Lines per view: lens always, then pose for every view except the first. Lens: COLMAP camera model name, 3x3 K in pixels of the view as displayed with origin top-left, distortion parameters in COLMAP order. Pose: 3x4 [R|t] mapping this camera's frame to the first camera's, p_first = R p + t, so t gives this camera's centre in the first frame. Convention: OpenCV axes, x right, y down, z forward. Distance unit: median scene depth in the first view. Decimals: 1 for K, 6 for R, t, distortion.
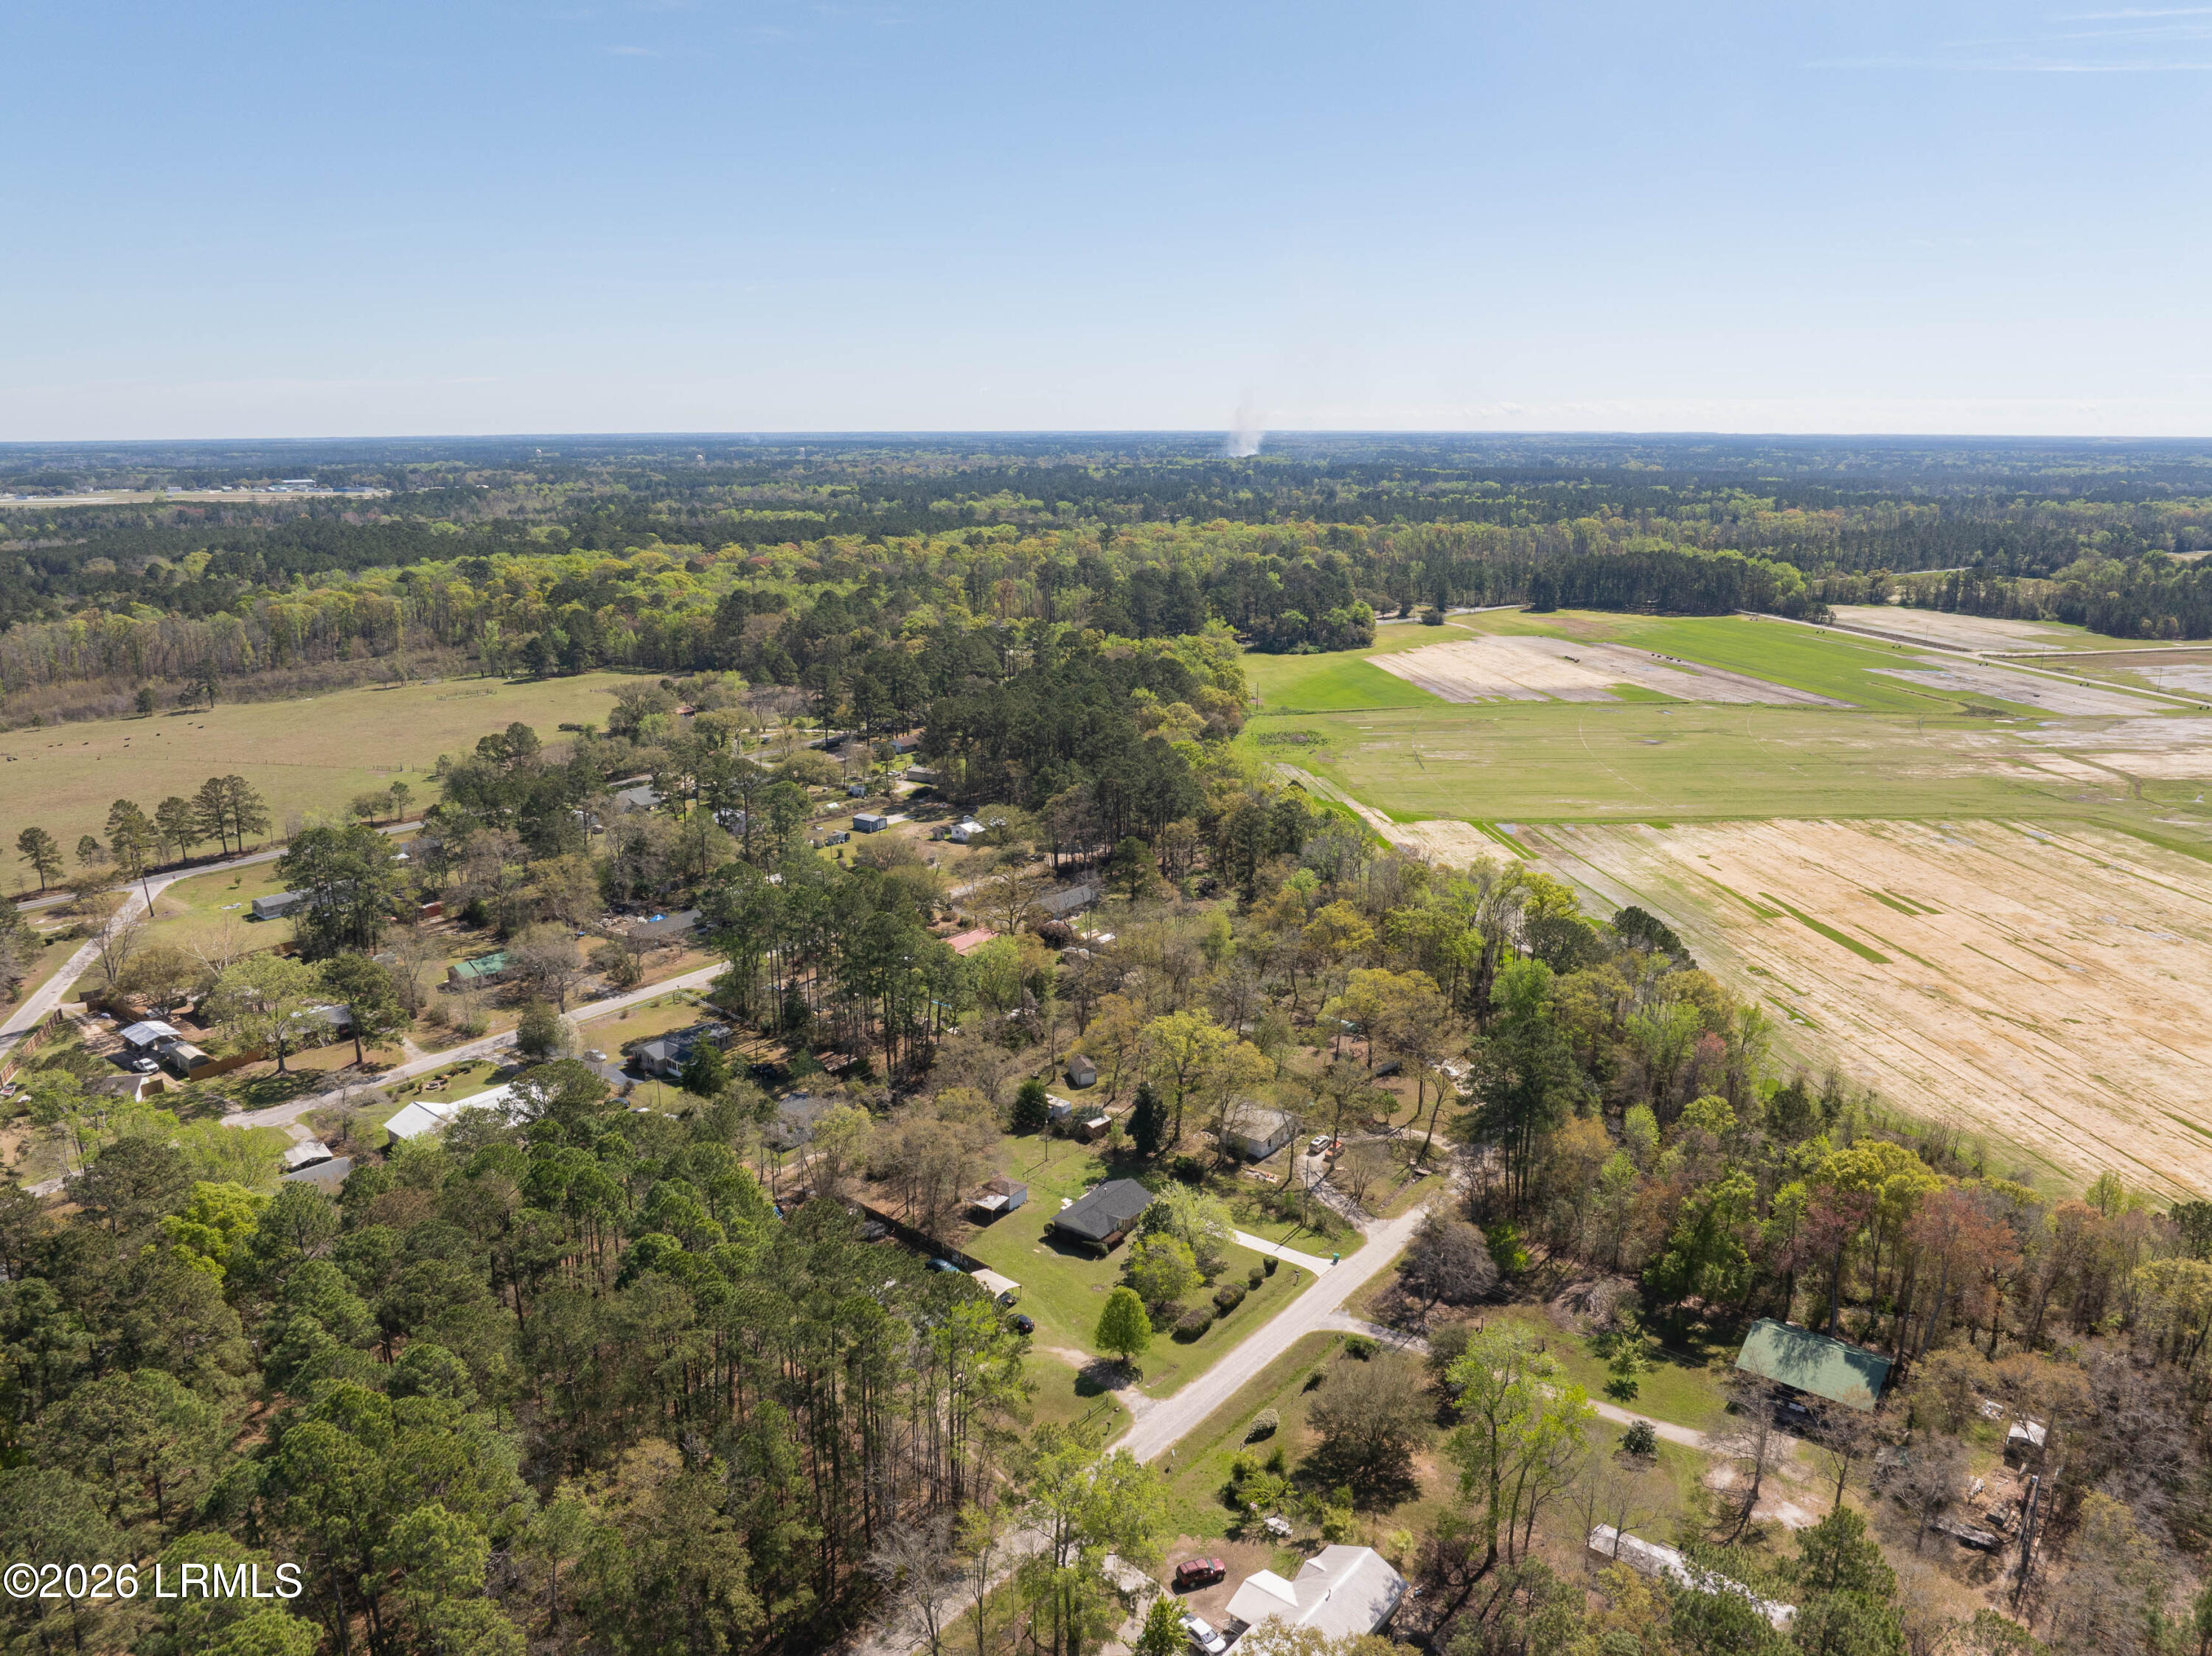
lens RADIAL K [[1559.6, 0, 1115.9], [0, 1559.6, 830.2], [0, 0, 1]] dist [-0.045034, 0.012692]
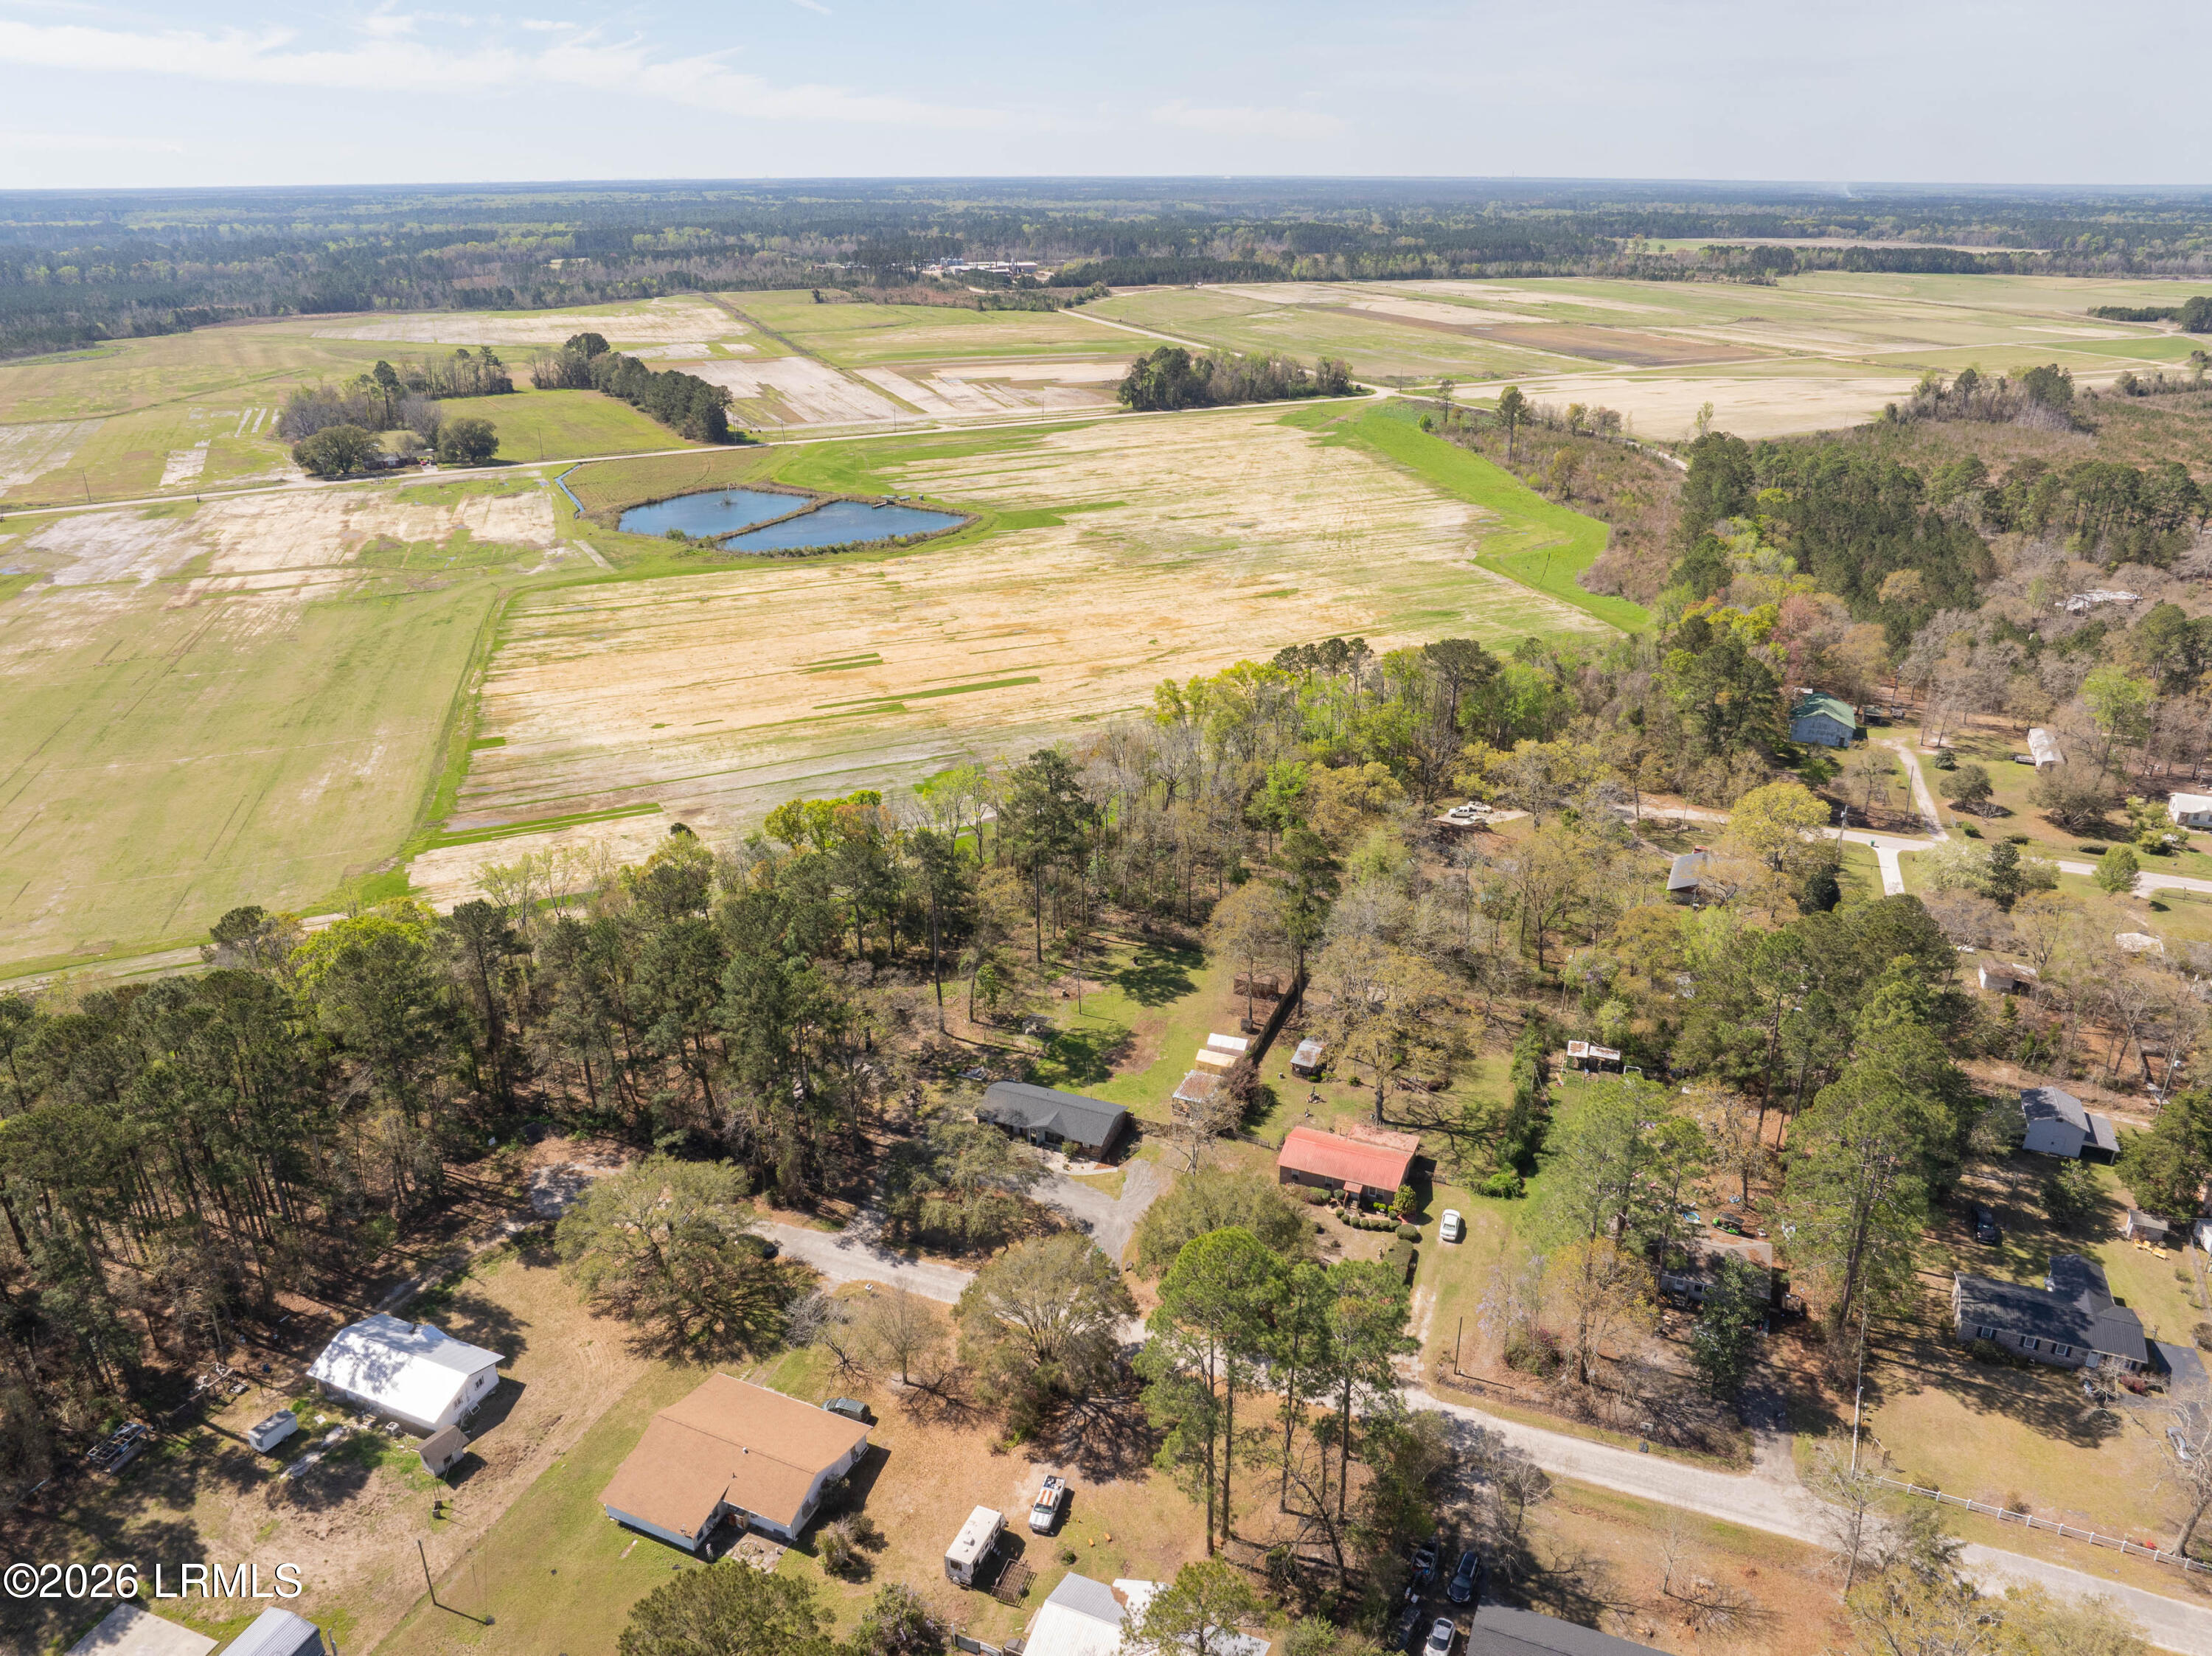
lens RADIAL K [[1559.6, 0, 1111.9], [0, 1559.6, 814.3], [0, 0, 1]] dist [-0.045034, 0.012692]
pose [[-0.278094, -0.366956, 0.887698, -0.242820], [0.246542, 0.865925, 0.435191, -0.137276], [-0.928375, 0.339879, -0.150338, 0.535631]]
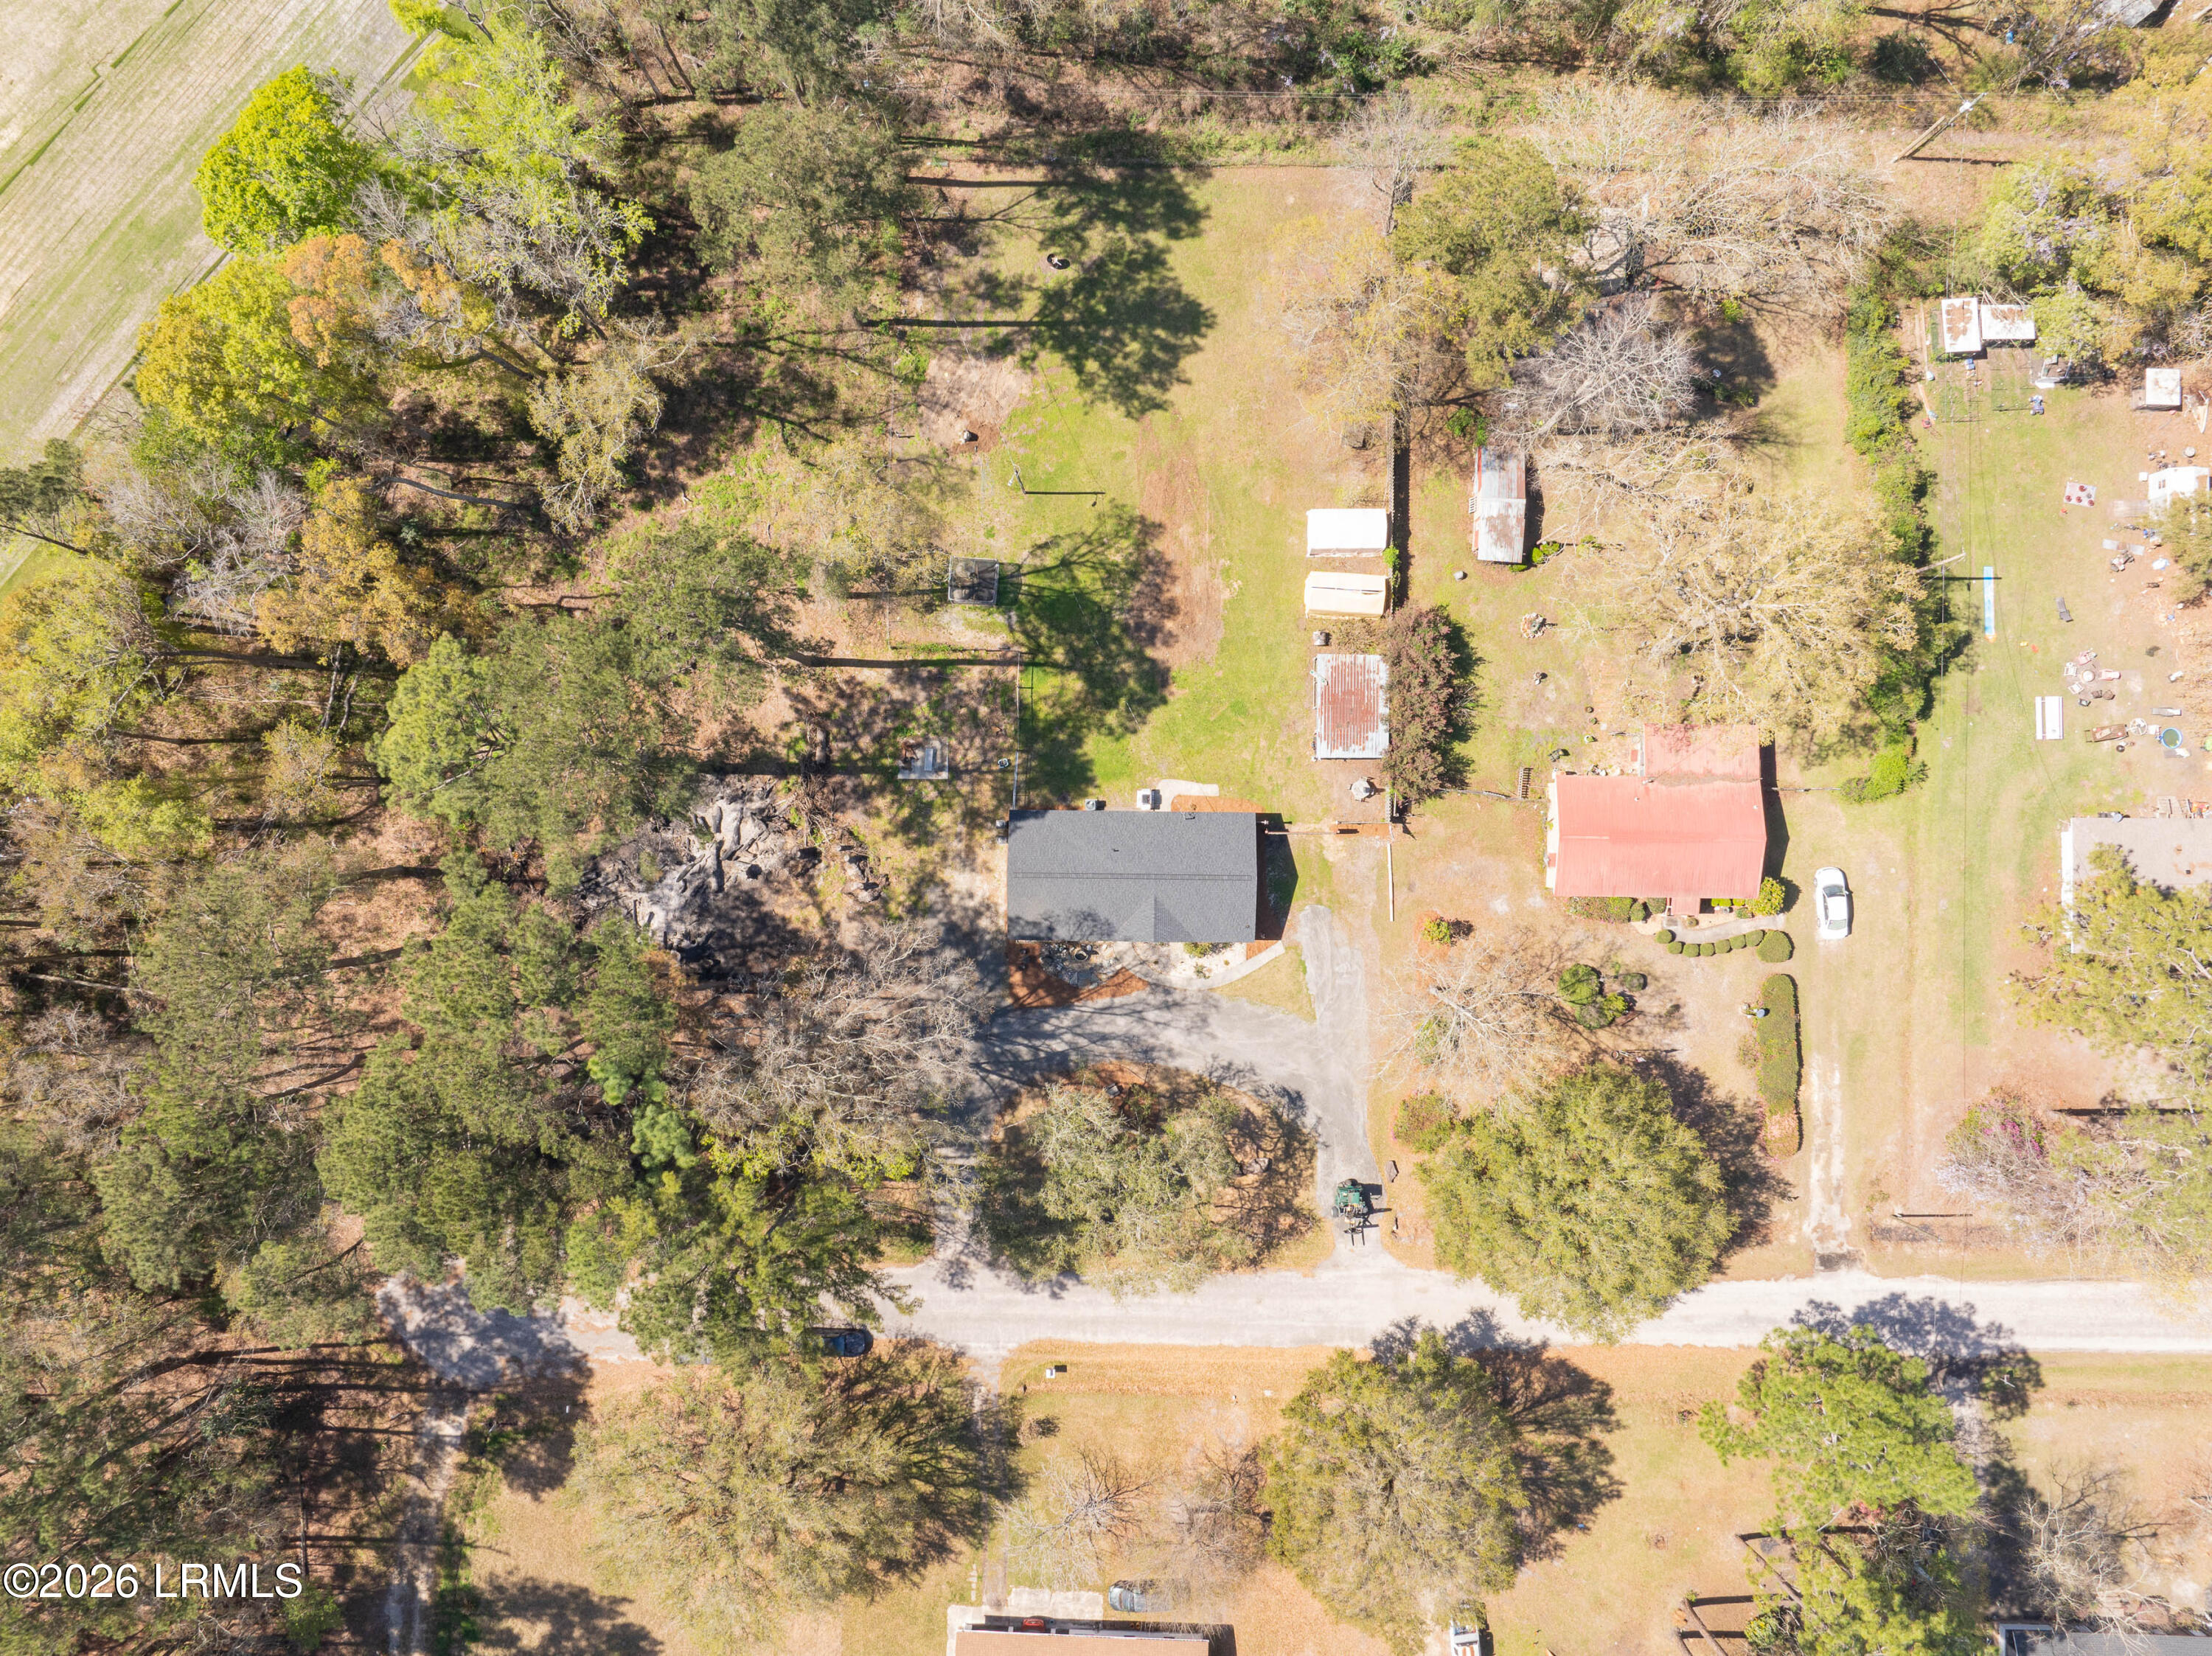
lens RADIAL K [[1559.6, 0, 1120.6], [0, 1559.6, 825.7], [0, 0, 1]] dist [-0.045034, 0.012692]
pose [[-0.612489, -0.790170, 0.022111, -0.017493], [0.207660, -0.133849, 0.969000, -0.124901], [-0.762715, 0.598094, 0.246067, 0.482896]]
